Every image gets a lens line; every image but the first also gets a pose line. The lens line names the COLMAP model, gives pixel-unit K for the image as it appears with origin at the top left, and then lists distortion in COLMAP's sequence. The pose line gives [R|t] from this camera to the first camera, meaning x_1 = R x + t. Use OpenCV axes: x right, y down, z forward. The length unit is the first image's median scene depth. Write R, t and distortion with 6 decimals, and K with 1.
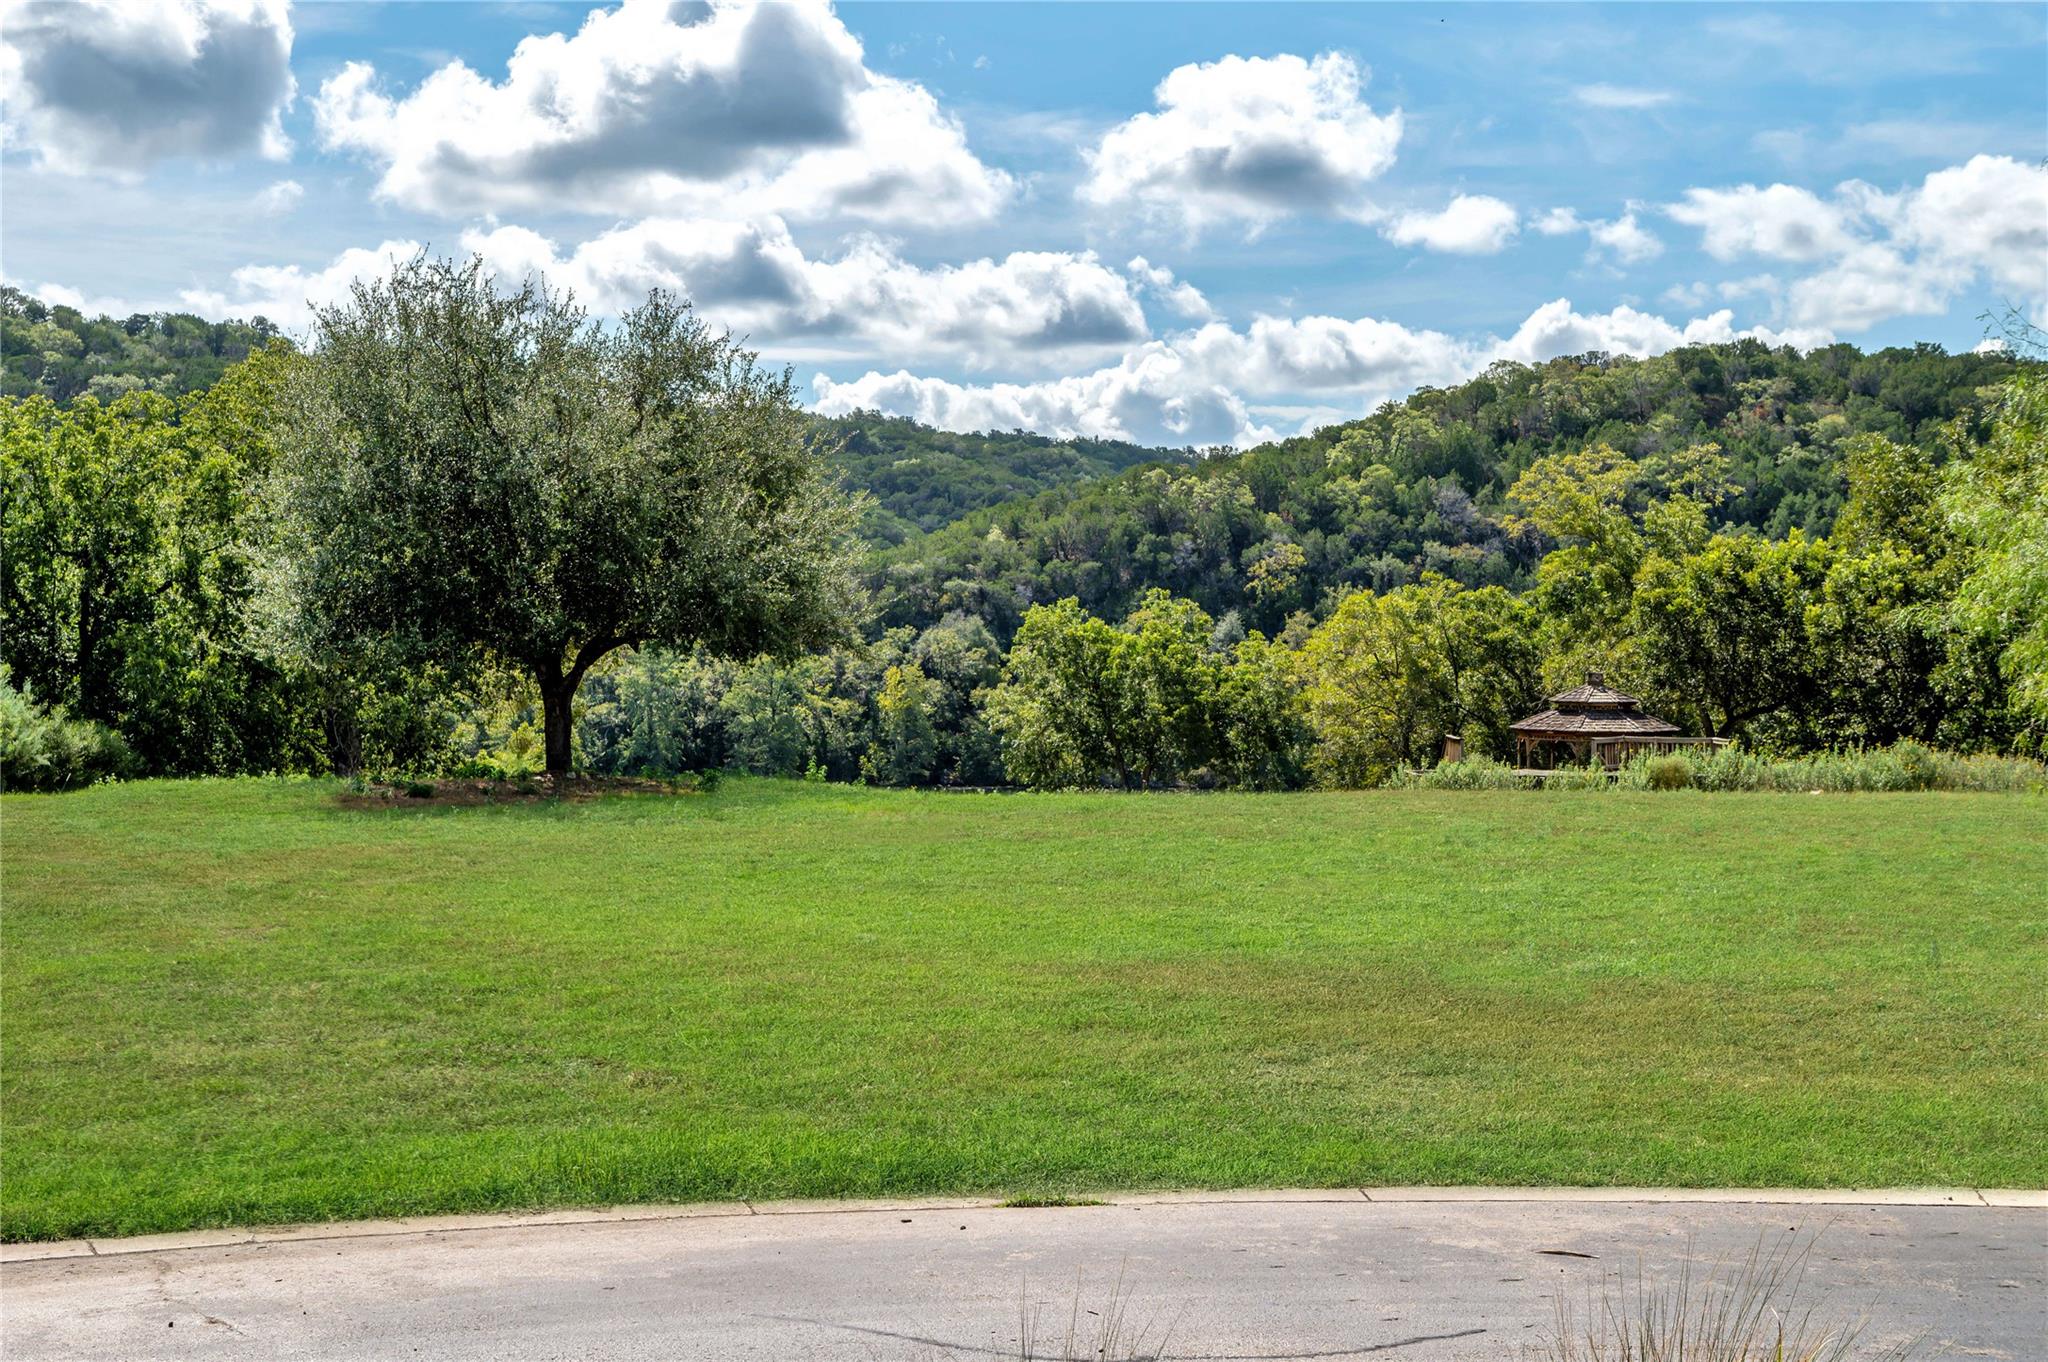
lens RADIAL K [[3067.7, 0, 1024.0], [0, 3067.7, 681.0], [0, 0, 1]] dist [0.011407, 0.011733]
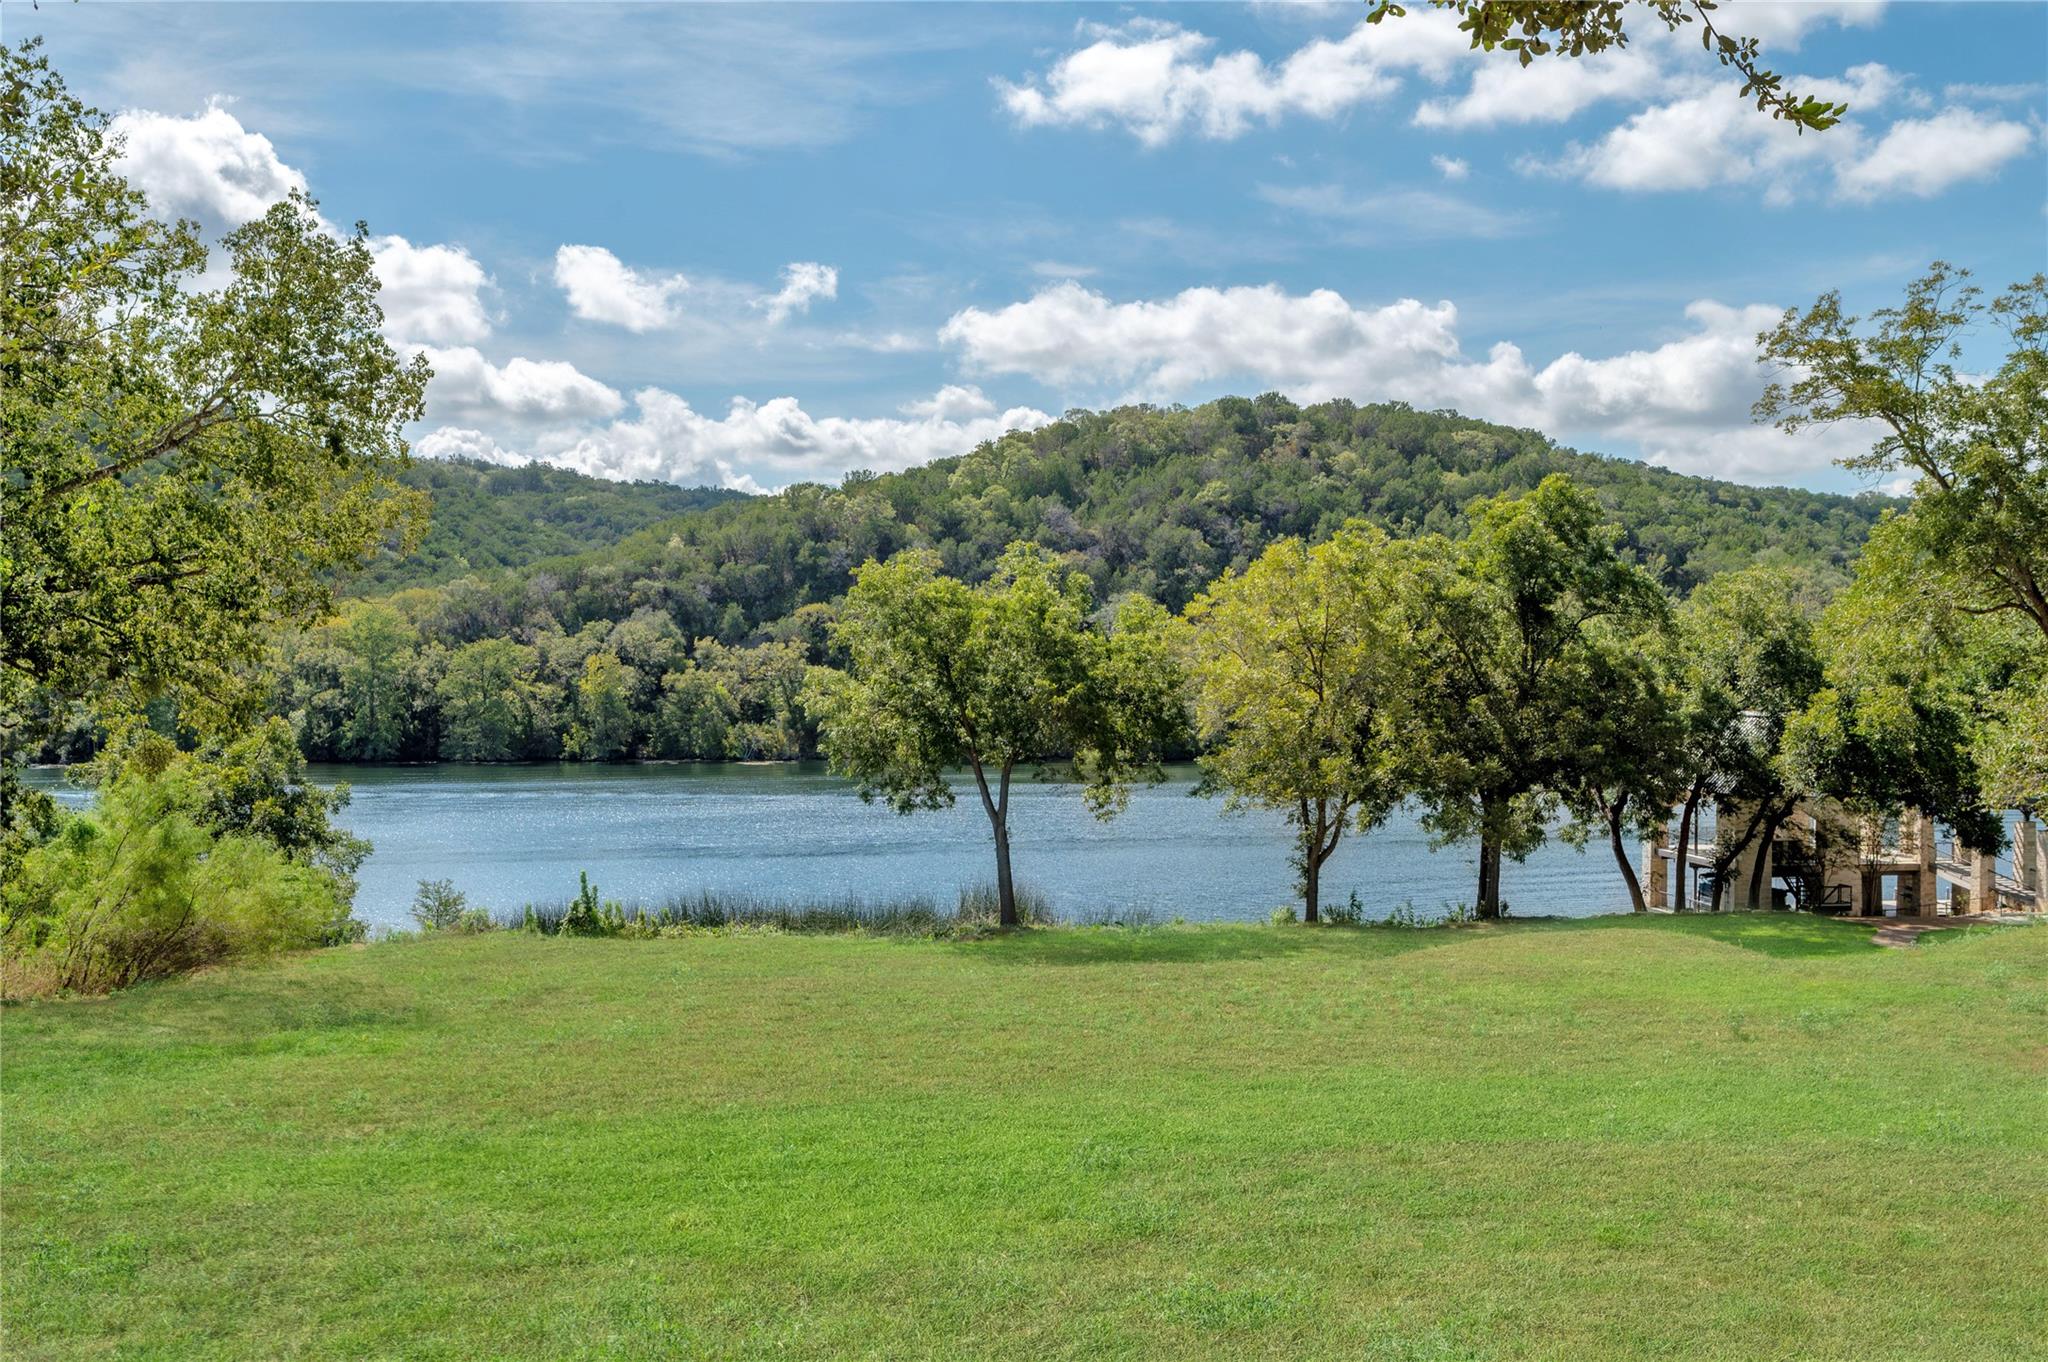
lens RADIAL K [[2108.3, 0, 1024.0], [0, 2108.3, 681.0], [0, 0, 1]] dist [-0.077837, 0.017414]
pose [[0.983341, -0.008025, 0.181591, -0.025610], [0.007253, 0.999962, 0.004914, 0.002090], [-0.181623, -0.003516, 0.983362, 0.200533]]
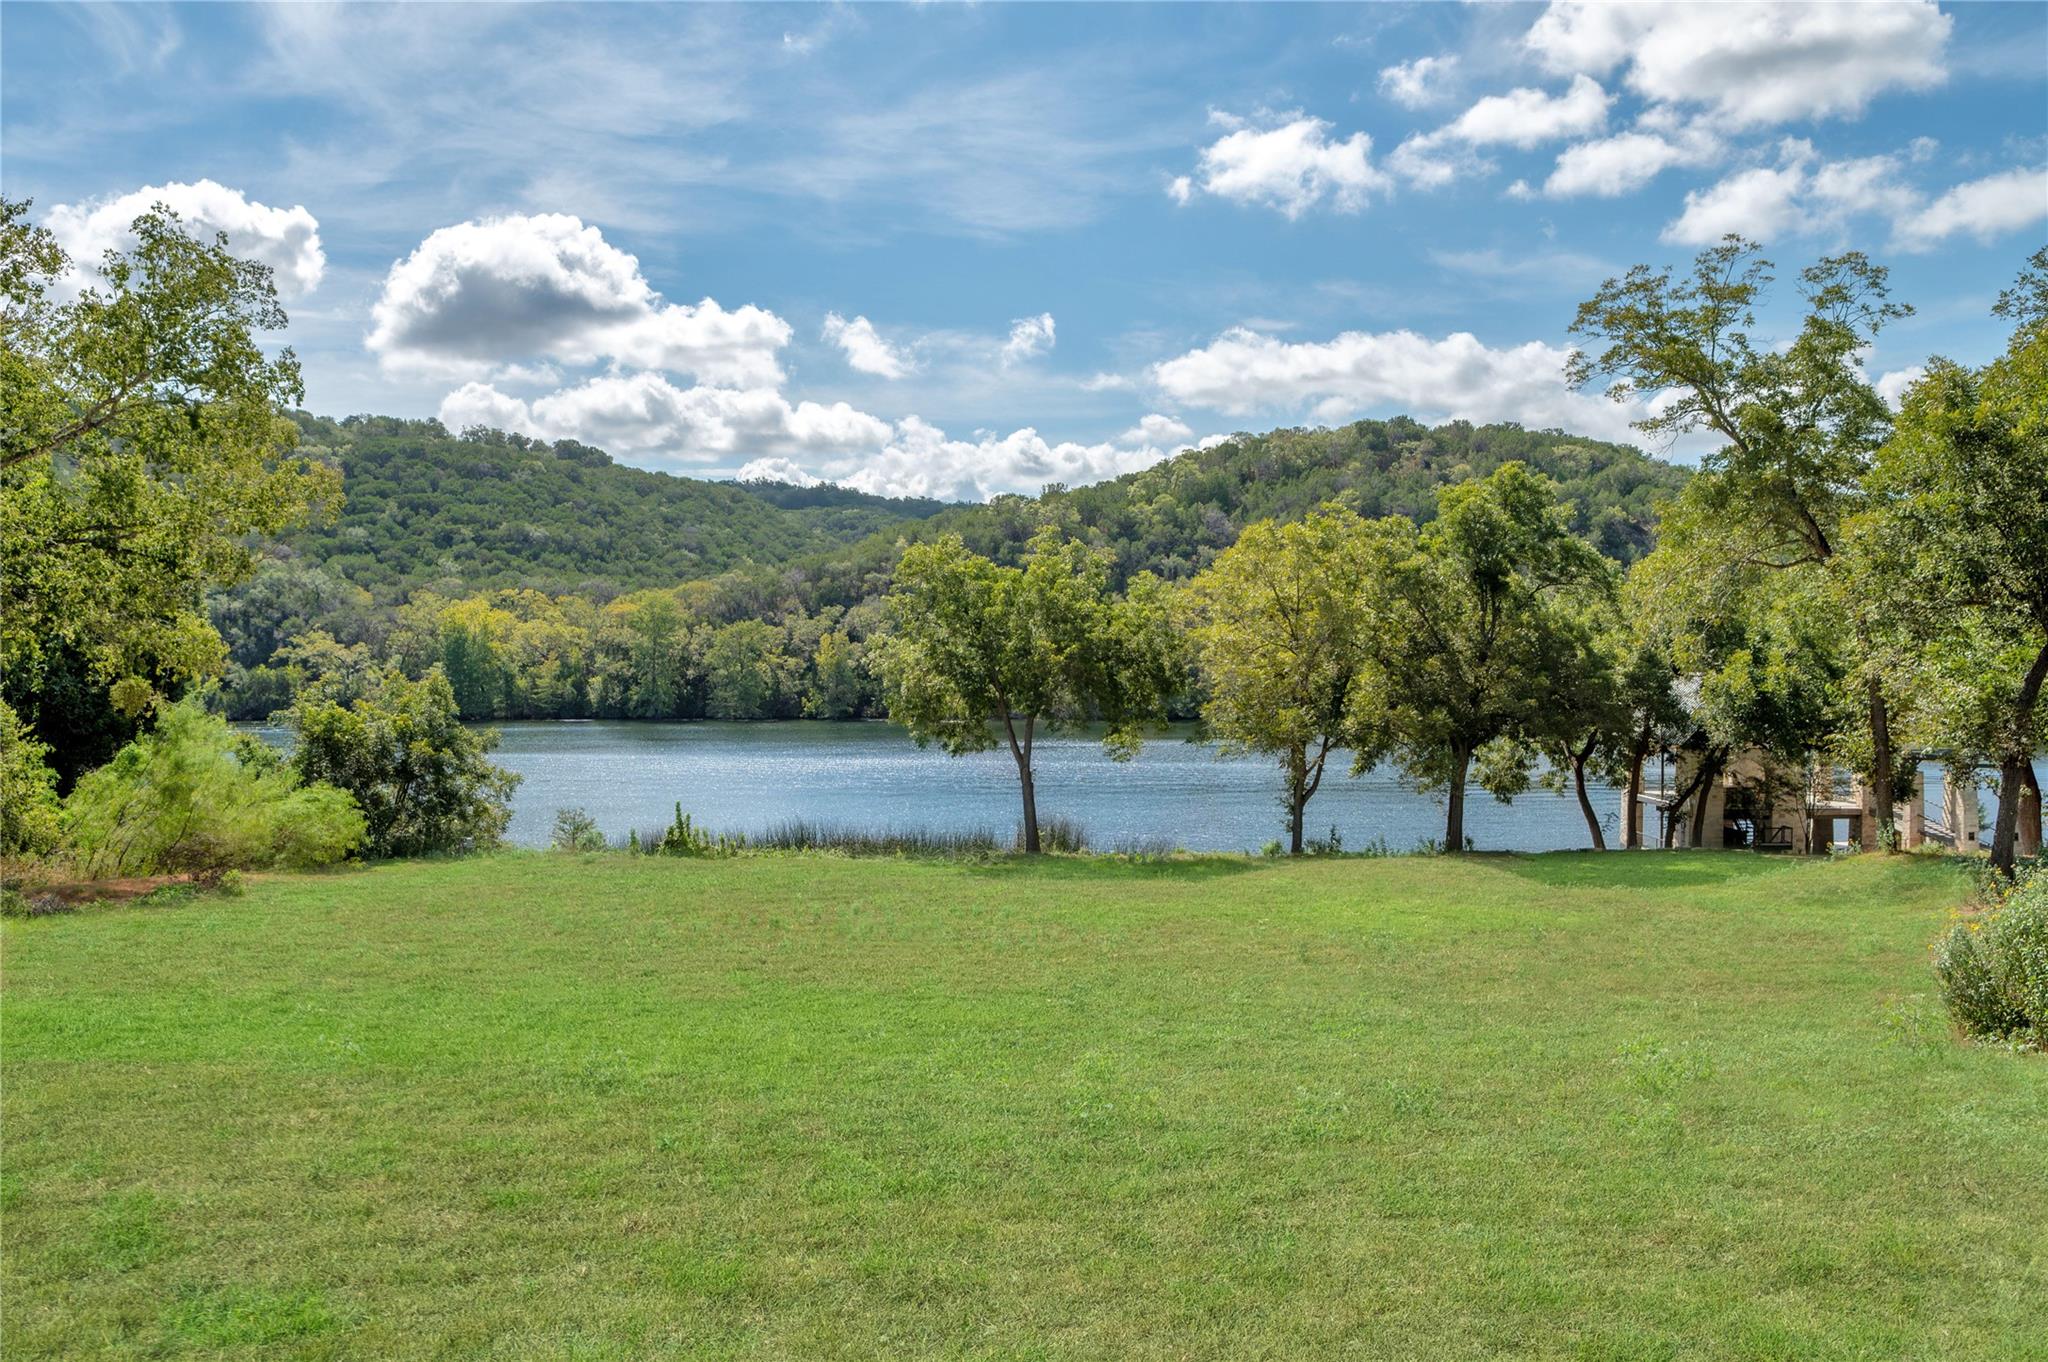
lens RADIAL K [[1701.6, 0, 1024.0], [0, 1701.6, 681.0], [0, 0, 1]] dist [-0.099801, -0.001553]
pose [[0.998431, -0.008398, 0.055368, 0.003669], [0.007494, 0.999836, 0.016511, 0.004543], [-0.055498, -0.016070, 0.998329, 0.210425]]
